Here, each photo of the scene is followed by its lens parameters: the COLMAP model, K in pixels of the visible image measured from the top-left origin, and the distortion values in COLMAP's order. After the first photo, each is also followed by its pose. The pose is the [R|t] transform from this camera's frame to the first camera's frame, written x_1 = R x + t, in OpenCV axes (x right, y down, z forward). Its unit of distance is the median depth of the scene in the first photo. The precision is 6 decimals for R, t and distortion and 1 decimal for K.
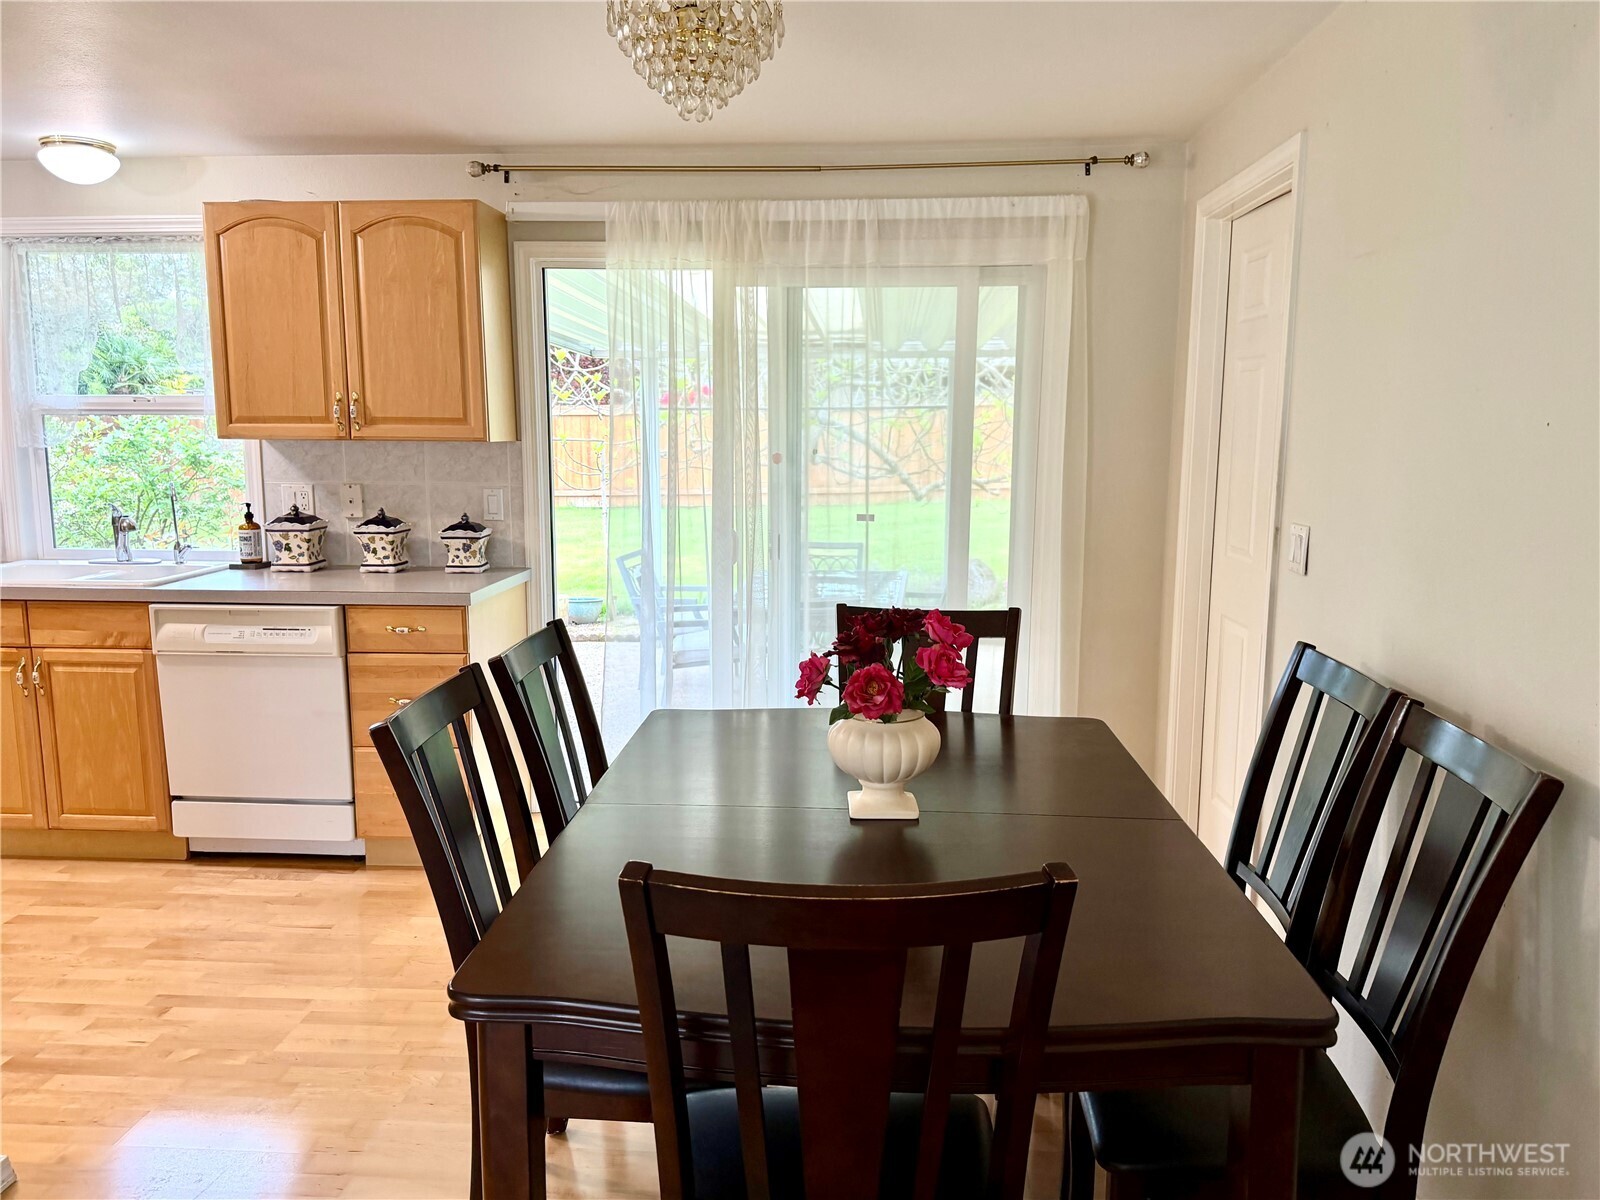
lens RADIAL K [[1155.5, 0, 800.0], [0, 1155.5, 600.0], [0, 0, 1]] dist [0.112605, -0.169064]
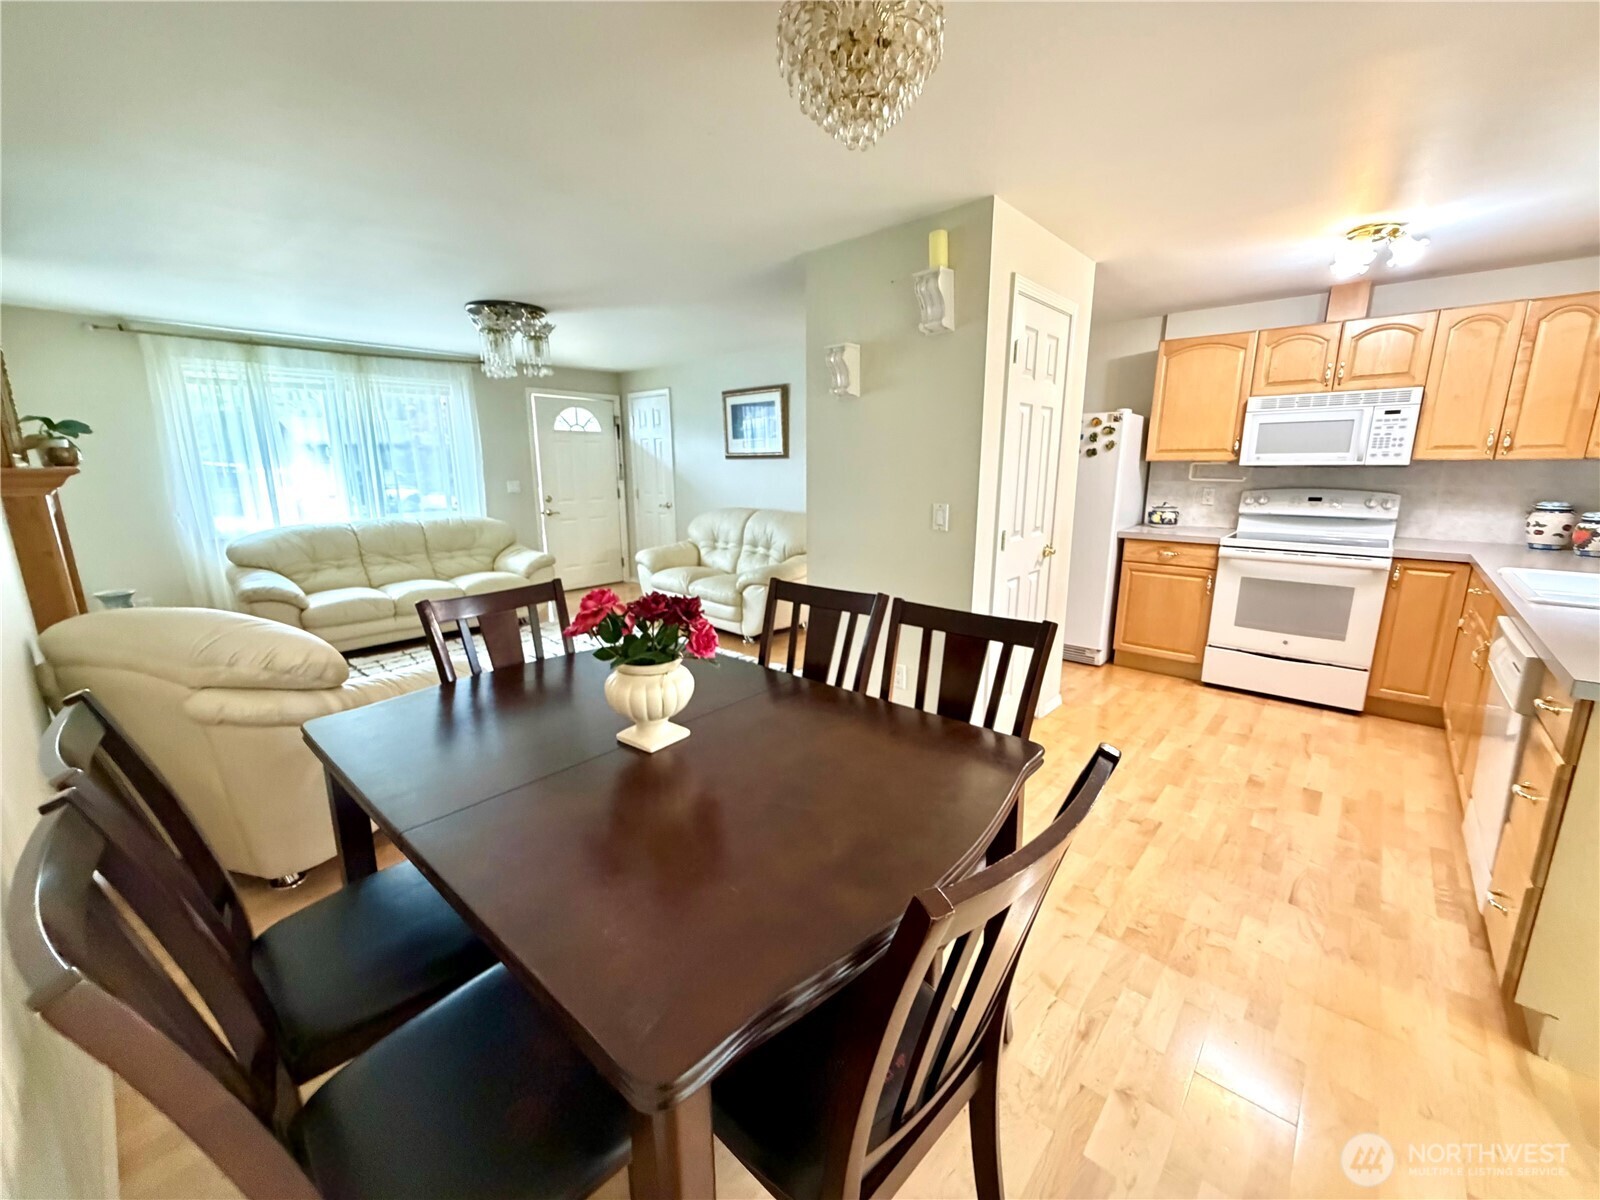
lens RADIAL K [[635.2, 0, 800.0], [0, 635.2, 600.0], [0, 0, 1]] dist [0.003695, 0.000210]
pose [[-0.615621, 0.161266, -0.771365, 0.300819], [-0.108613, 0.952132, 0.285741, -0.113387], [0.780521, 0.259688, -0.568637, 0.906297]]
